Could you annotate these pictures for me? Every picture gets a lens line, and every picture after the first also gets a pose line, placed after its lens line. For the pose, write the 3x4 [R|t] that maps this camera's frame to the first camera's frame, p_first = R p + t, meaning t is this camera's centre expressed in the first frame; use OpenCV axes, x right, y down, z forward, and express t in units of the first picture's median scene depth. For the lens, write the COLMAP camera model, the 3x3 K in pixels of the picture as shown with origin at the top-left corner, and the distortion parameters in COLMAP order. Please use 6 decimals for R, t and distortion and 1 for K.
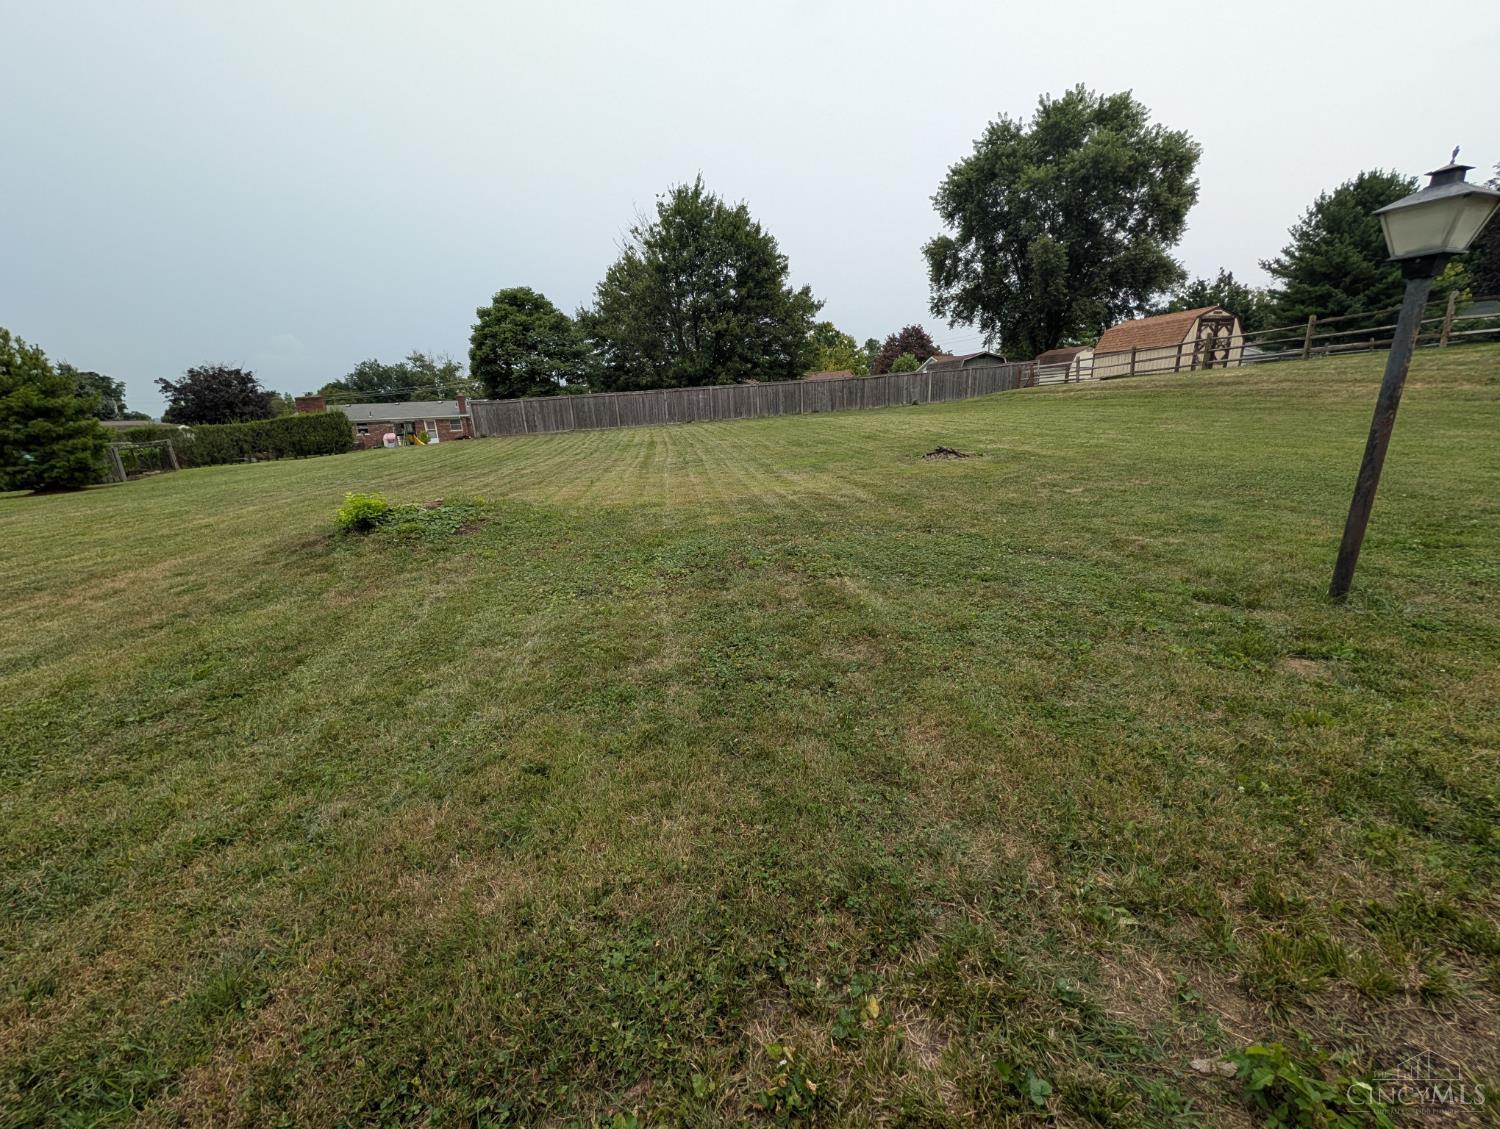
lens RADIAL K [[577.1, 0, 755.1], [0, 577.1, 561.9], [0, 0, 1]] dist [-0.000311, 0.000140]
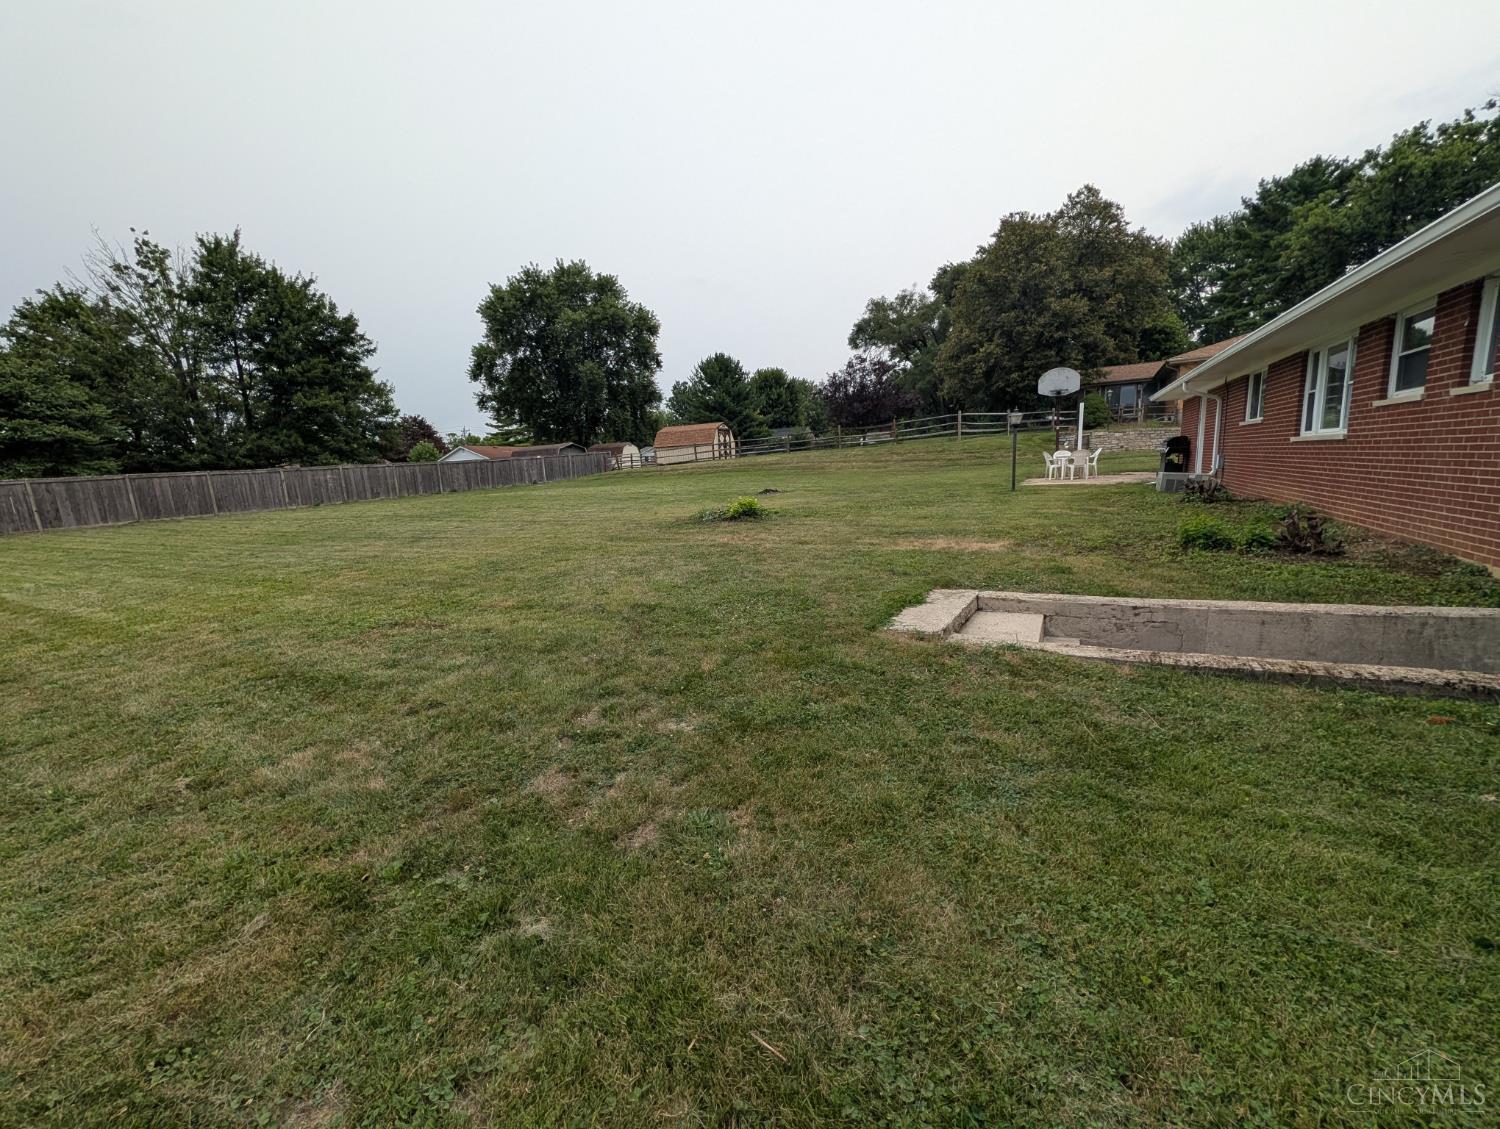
lens RADIAL K [[596.7, 0, 750.0], [0, 596.7, 564.5], [0, 0, 1]] dist [0.000574, 0.000130]
pose [[0.605682, -0.114342, 0.787449, -0.425049], [0.236898, 0.970658, -0.041270, 0.036202], [-0.759624, 0.211541, 0.614997, -0.031882]]
